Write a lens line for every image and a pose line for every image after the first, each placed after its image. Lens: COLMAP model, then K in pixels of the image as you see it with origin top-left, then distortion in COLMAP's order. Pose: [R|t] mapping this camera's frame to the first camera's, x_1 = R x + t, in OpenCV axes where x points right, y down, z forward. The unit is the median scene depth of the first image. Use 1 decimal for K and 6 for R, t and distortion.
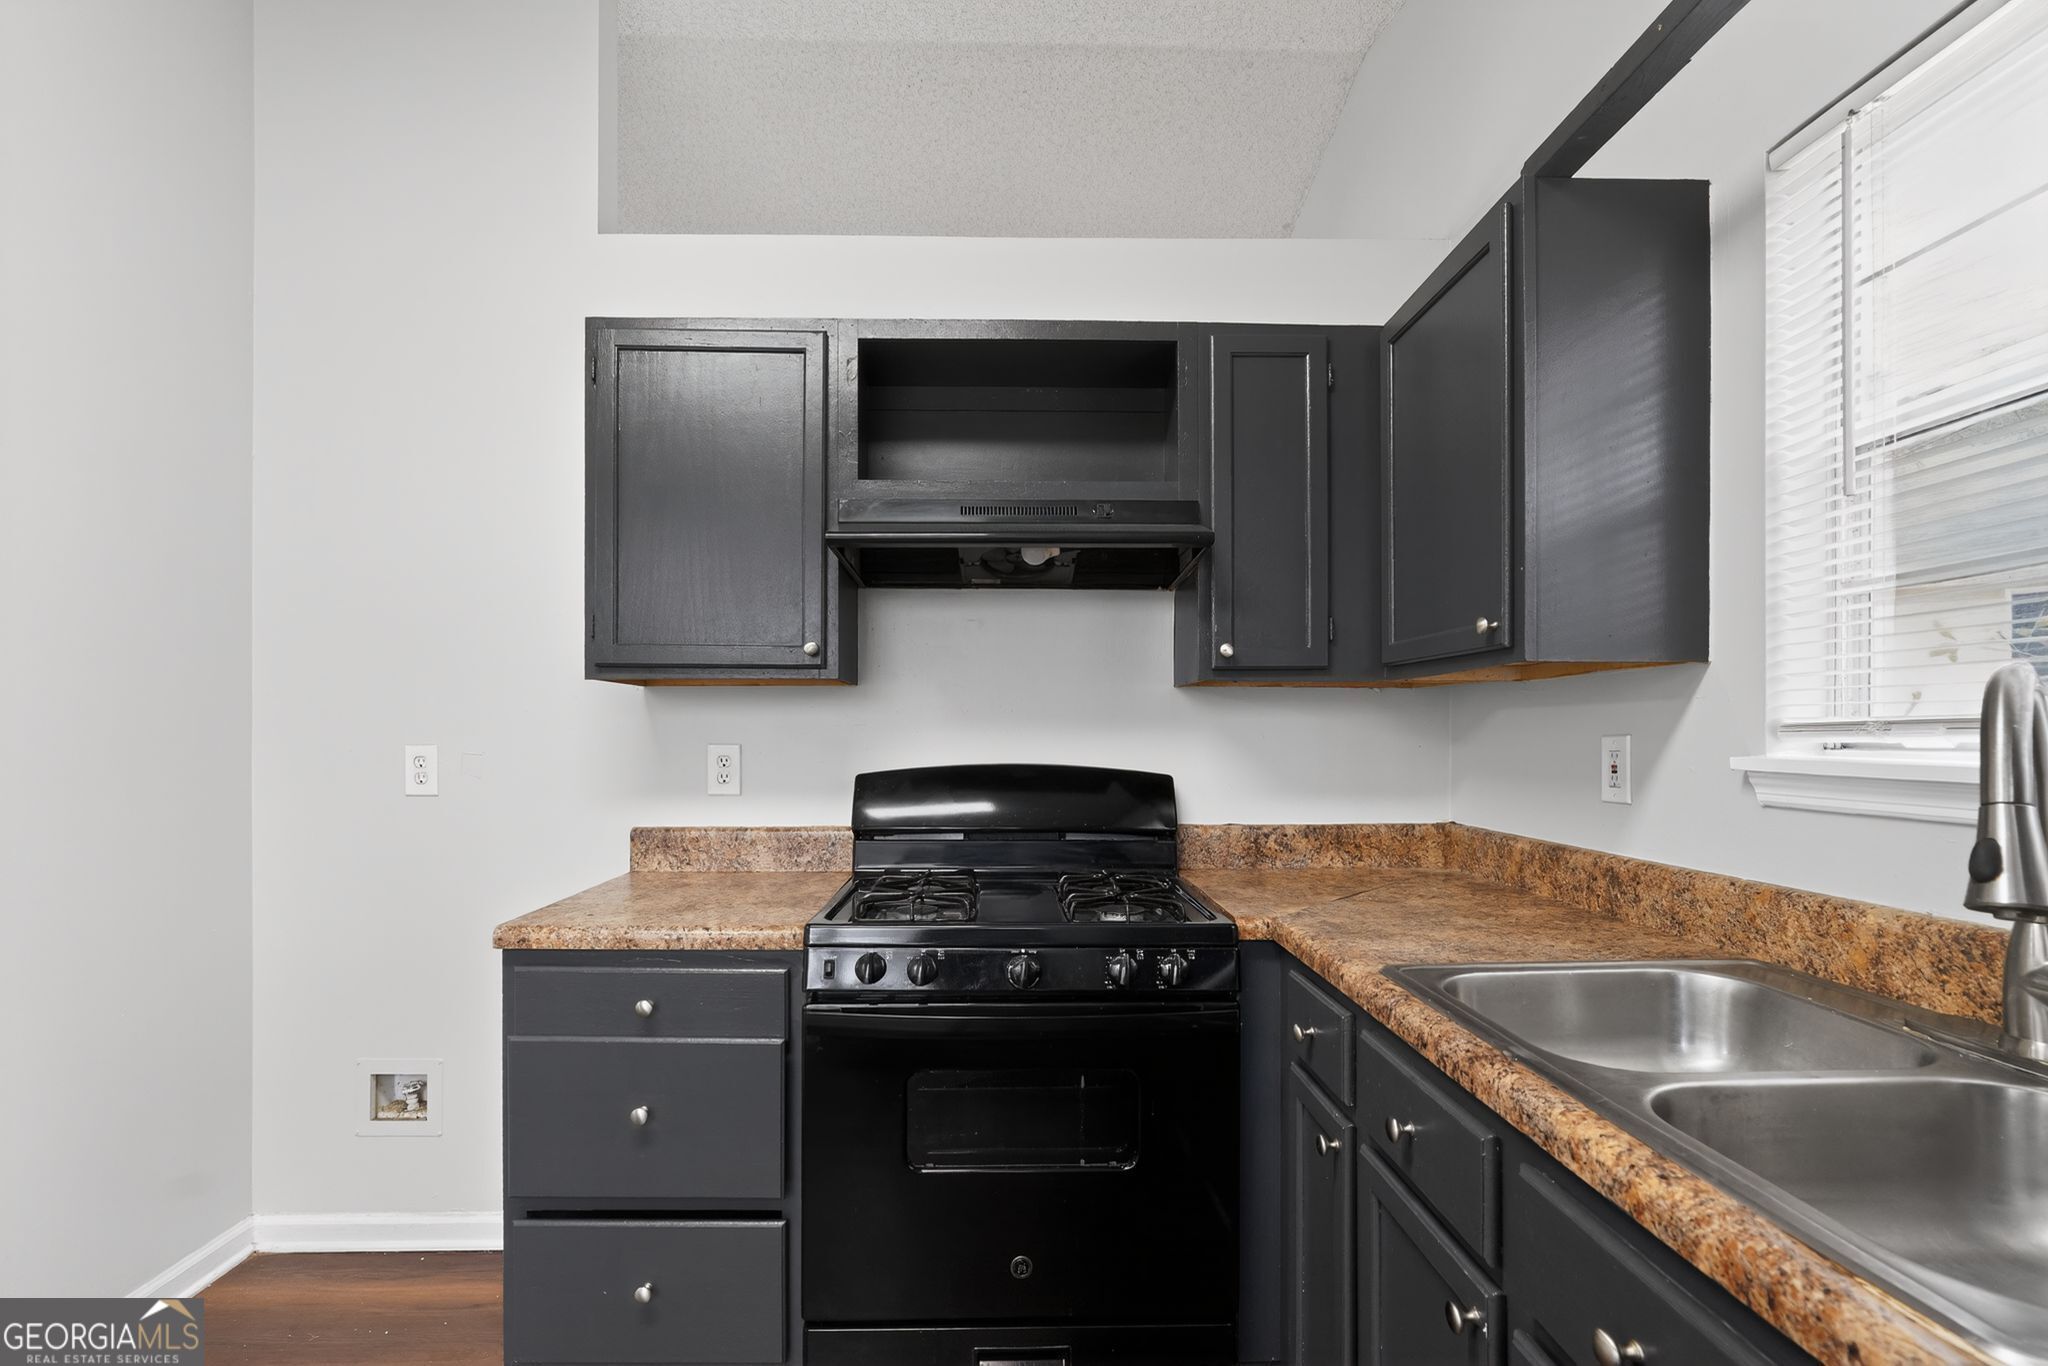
lens RADIAL K [[911.2, 0, 1028.0], [0, 911.2, 732.9], [0, 0, 1]] dist [-0.017568, 0.006533]
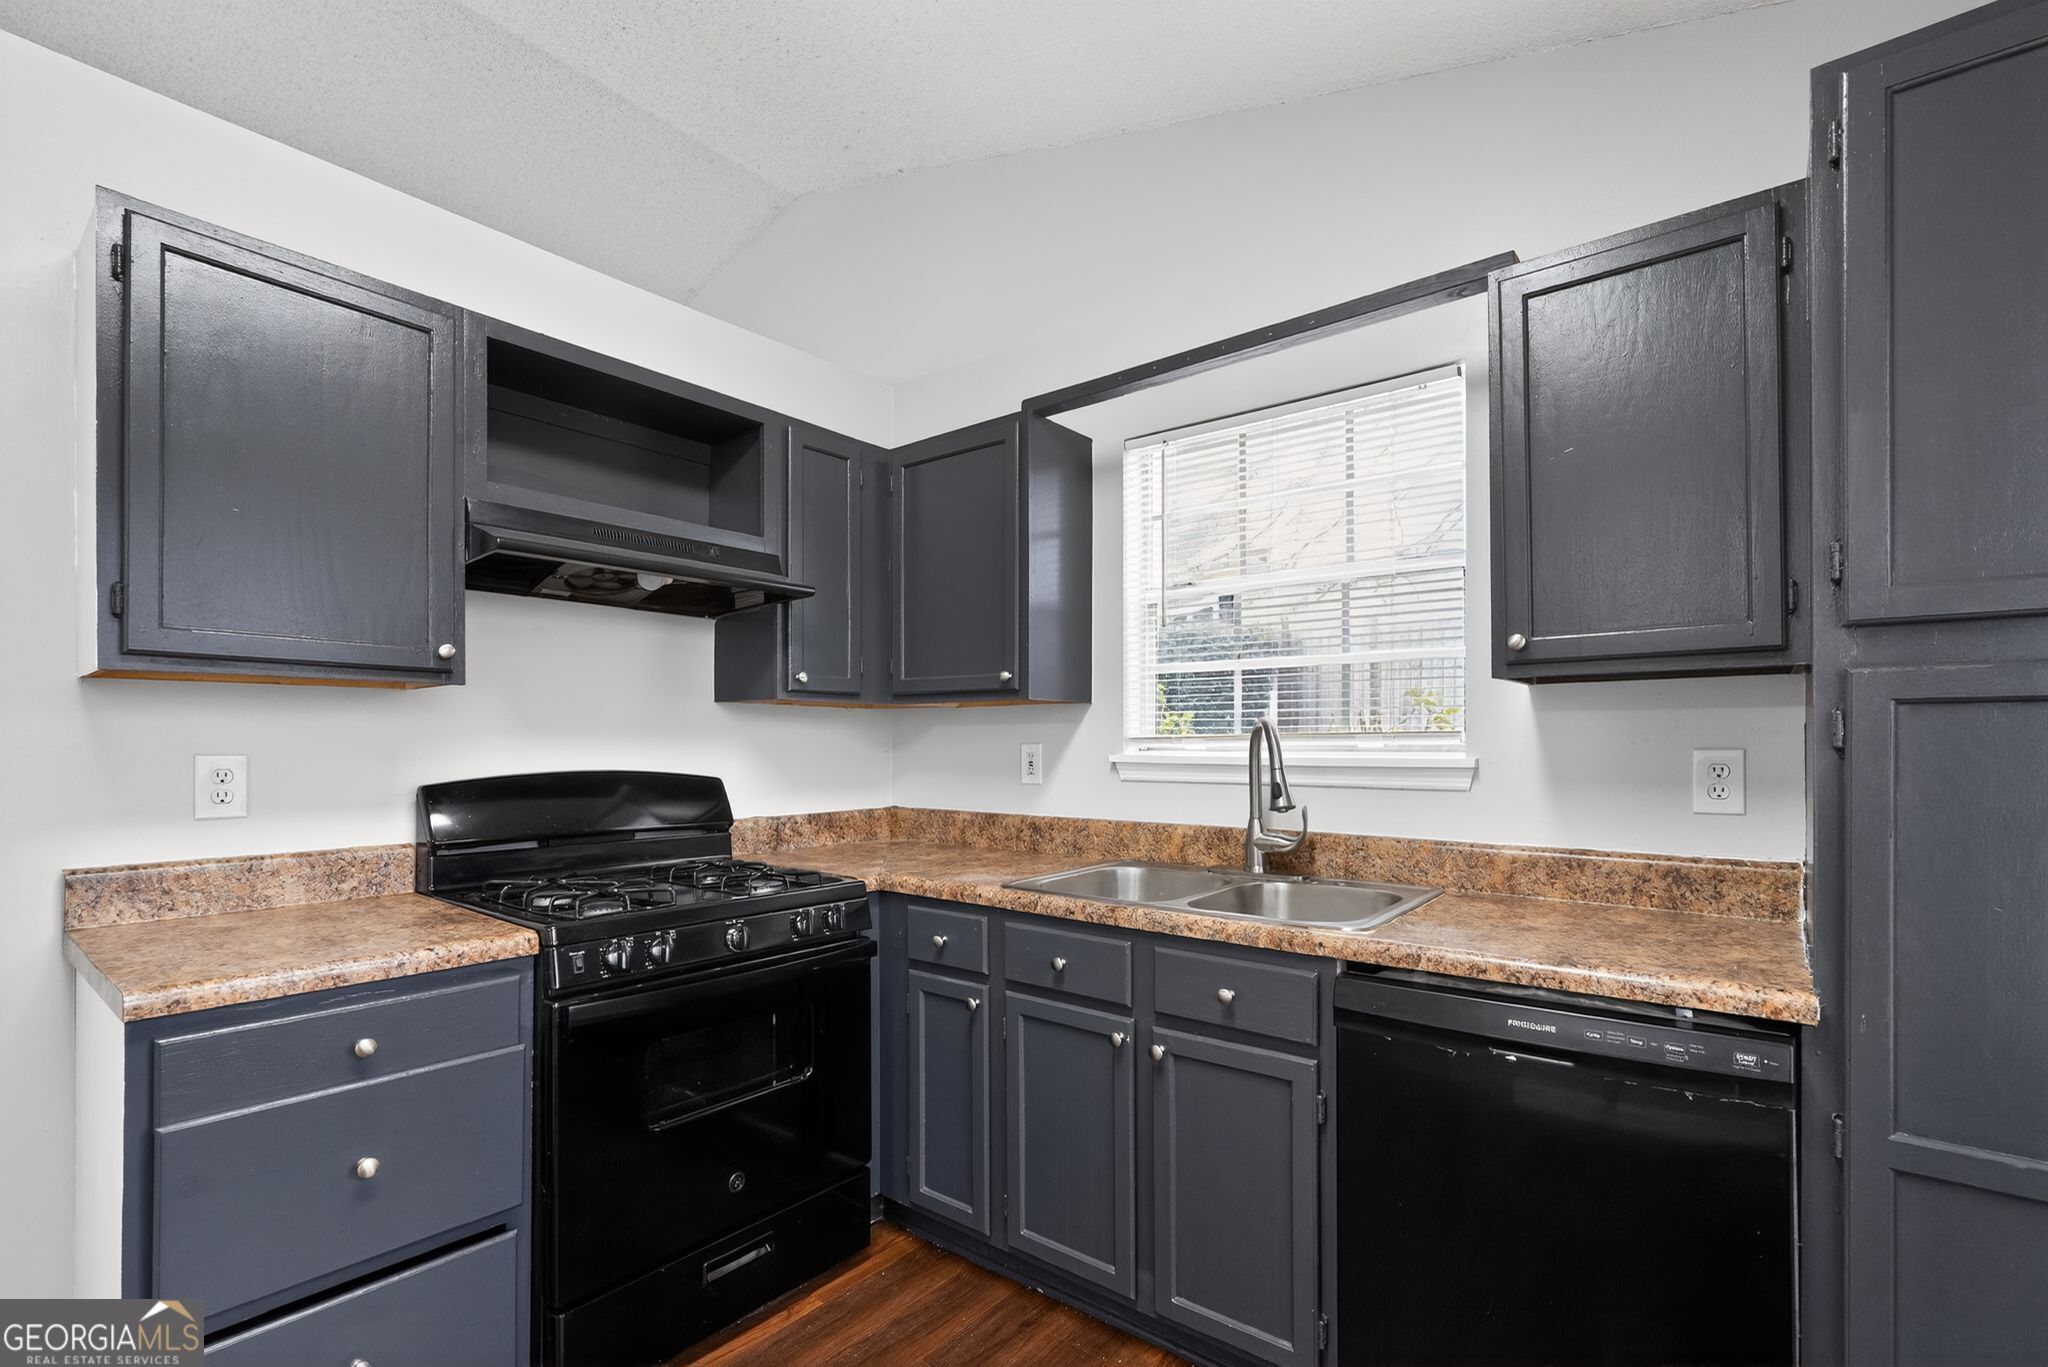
lens RADIAL K [[911.2, 0, 1017.9], [0, 911.2, 737.2], [0, 0, 1]] dist [-0.017568, 0.006533]
pose [[0.650437, 0.004736, 0.759546, -0.547439], [-0.002404, 0.999988, -0.004176, -0.001781], [-0.759557, 0.000890, 0.650441, -0.060176]]
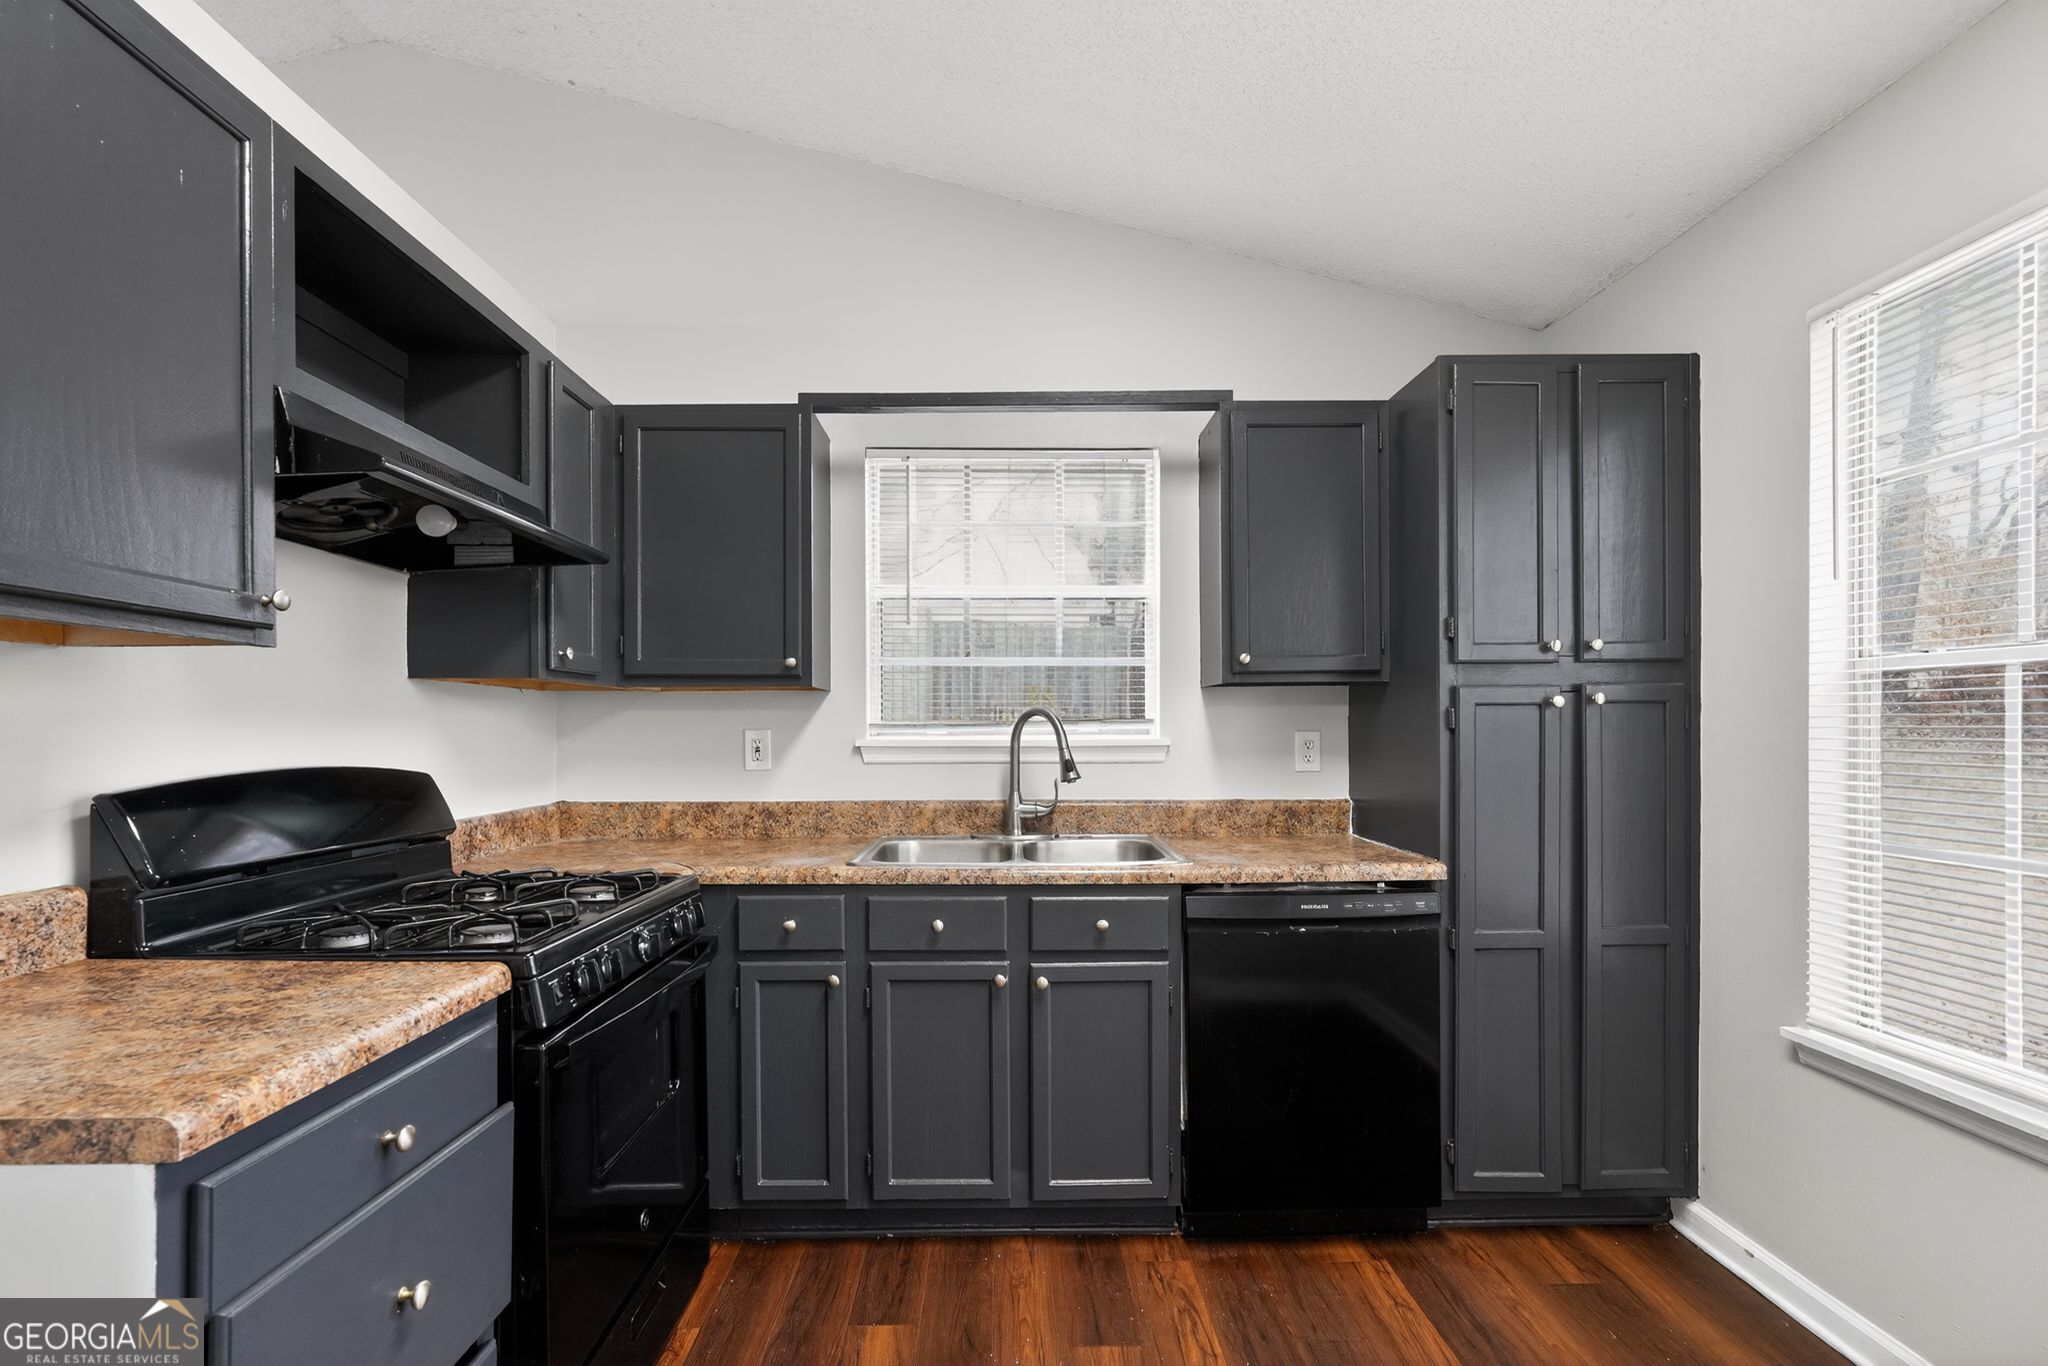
lens RADIAL K [[911.2, 0, 1003.3], [0, 911.2, 725.3], [0, 0, 1]] dist [-0.017568, 0.006533]
pose [[0.026882, 0.004966, 0.999626, -0.862755], [0.000370, 0.999988, -0.004978, 0.002484], [-0.999639, 0.000503, 0.026880, 0.432420]]
